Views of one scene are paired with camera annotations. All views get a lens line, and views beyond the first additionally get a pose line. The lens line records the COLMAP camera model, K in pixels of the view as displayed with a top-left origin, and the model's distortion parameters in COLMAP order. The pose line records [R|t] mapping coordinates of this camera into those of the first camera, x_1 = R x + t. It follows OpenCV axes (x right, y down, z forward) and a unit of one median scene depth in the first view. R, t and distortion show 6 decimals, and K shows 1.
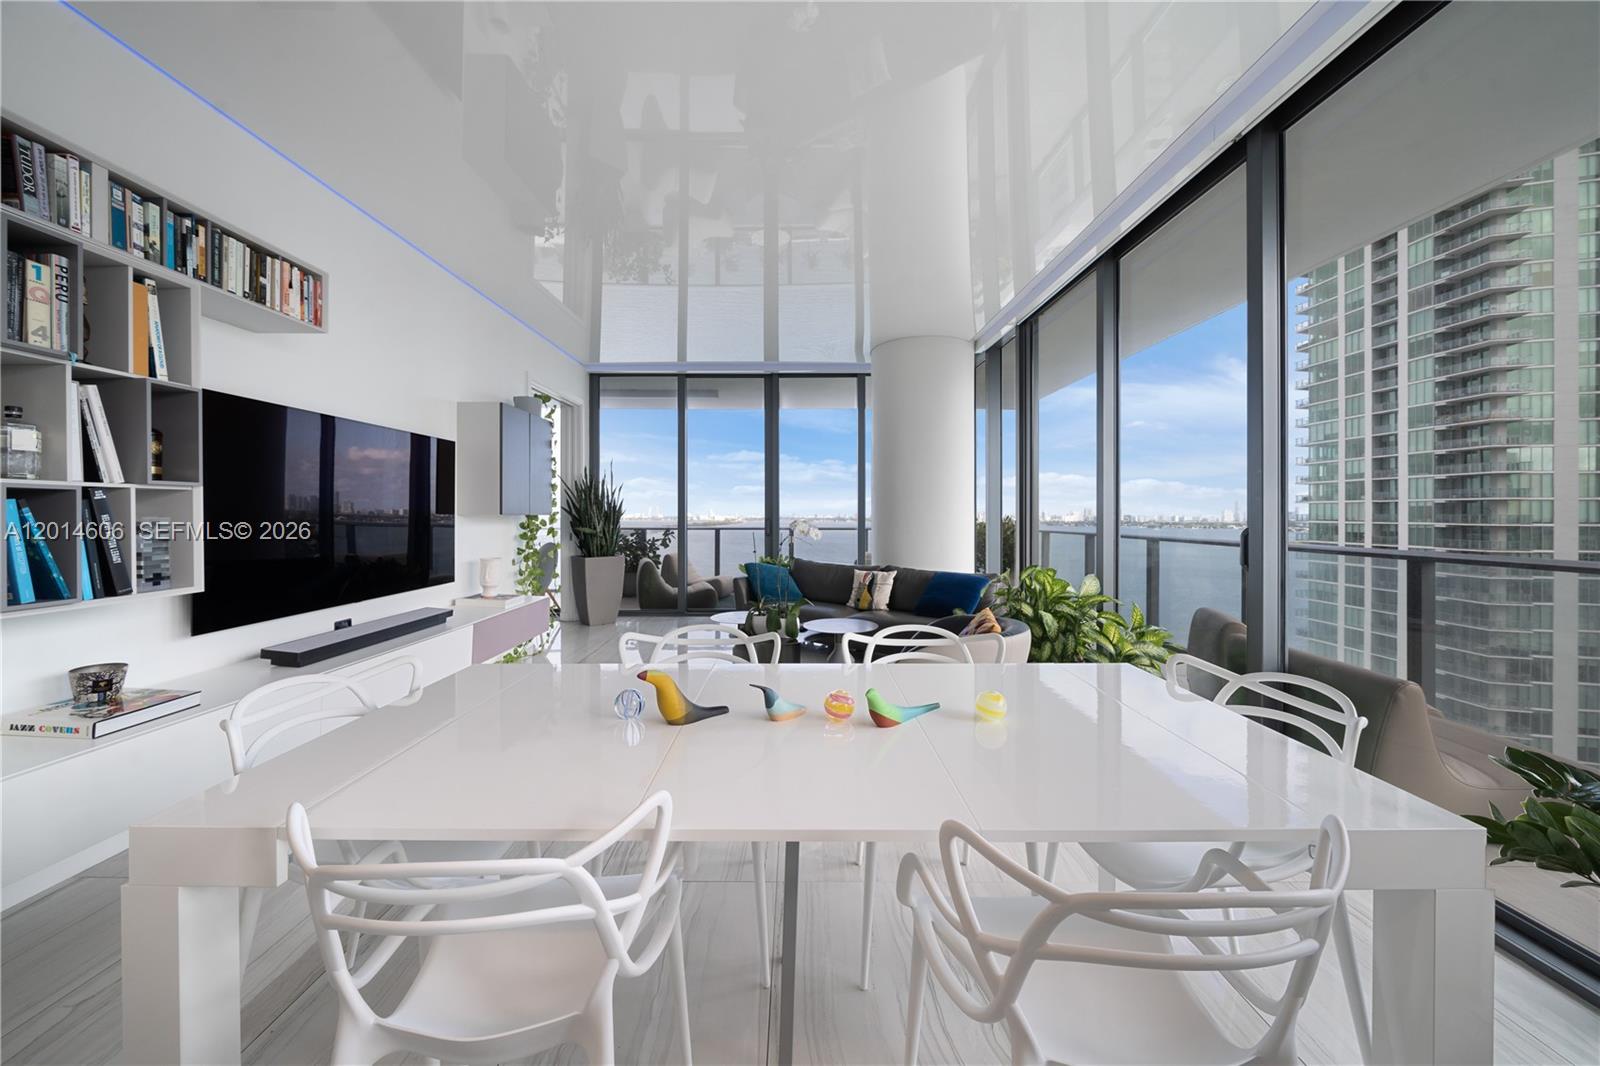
lens RADIAL K [[558.9, 0, 819.1], [0, 558.9, 475.2], [0, 0, 1]] dist [-0.001192, 0.000170]
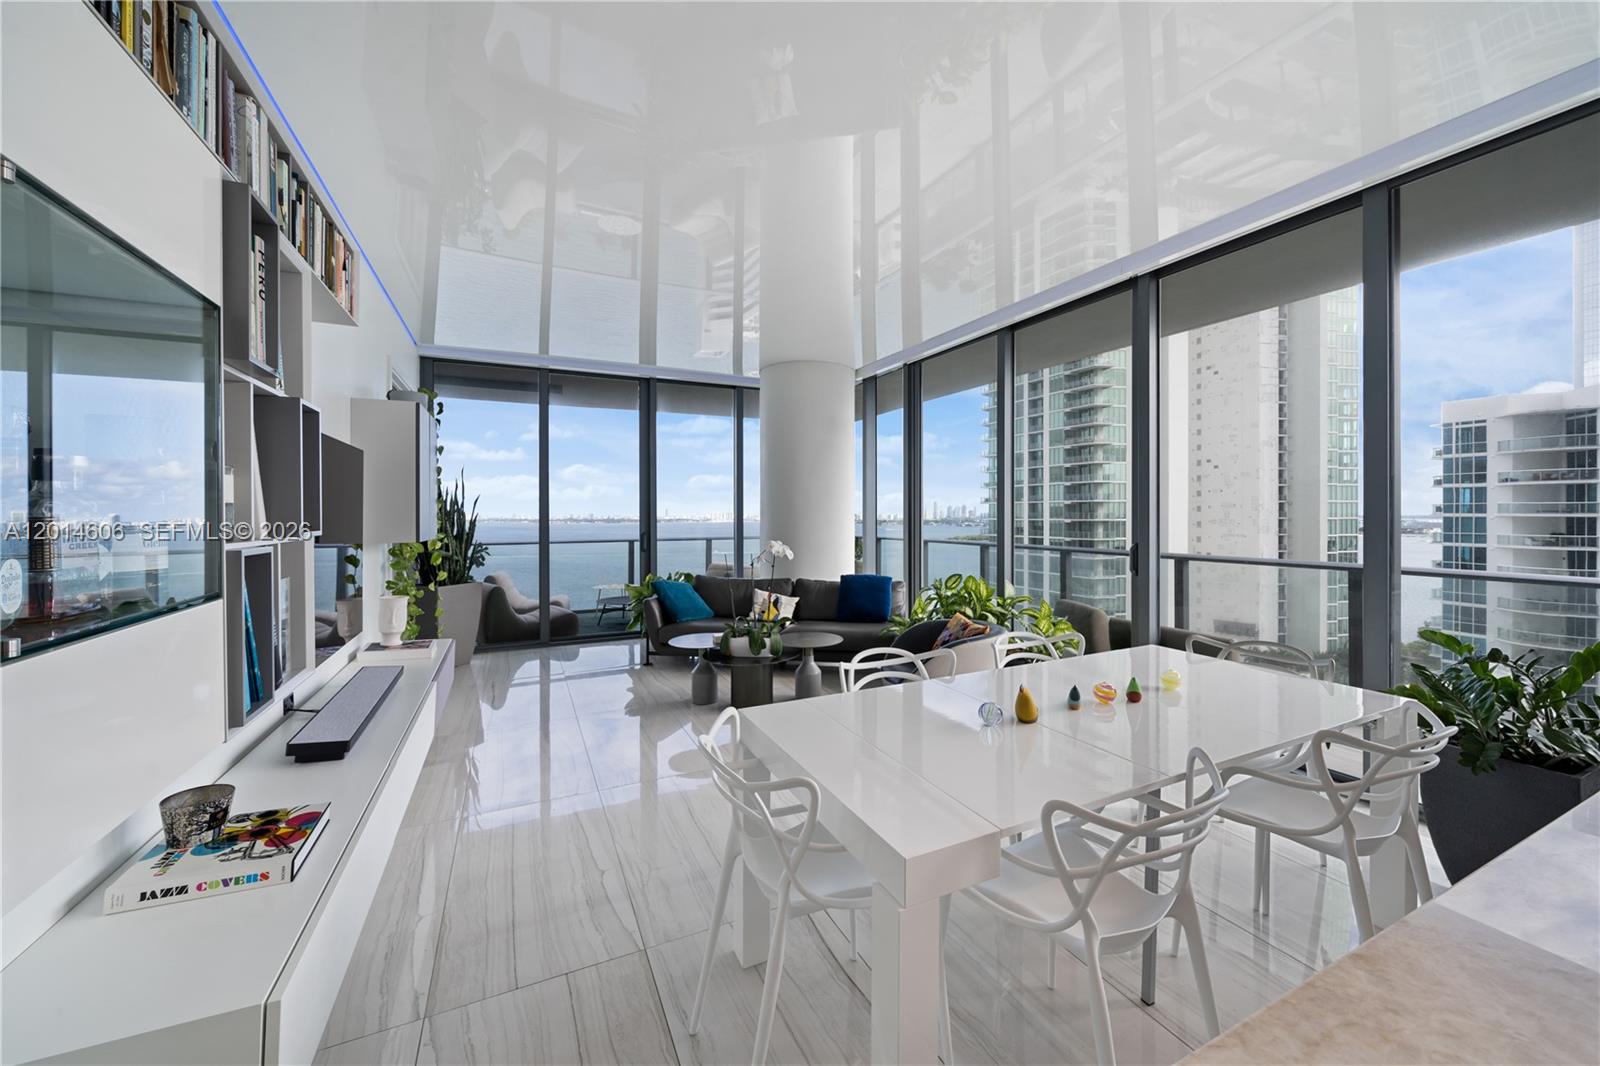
lens RADIAL K [[587.8, 0, 797.4], [0, 587.8, 467.7], [0, 0, 1]] dist [0.000514, -0.000005]
pose [[0.909166, 0.025415, 0.415658, -0.245068], [-0.022160, 0.999674, -0.012654, -0.022496], [-0.415844, 0.002294, 0.909433, -0.002885]]
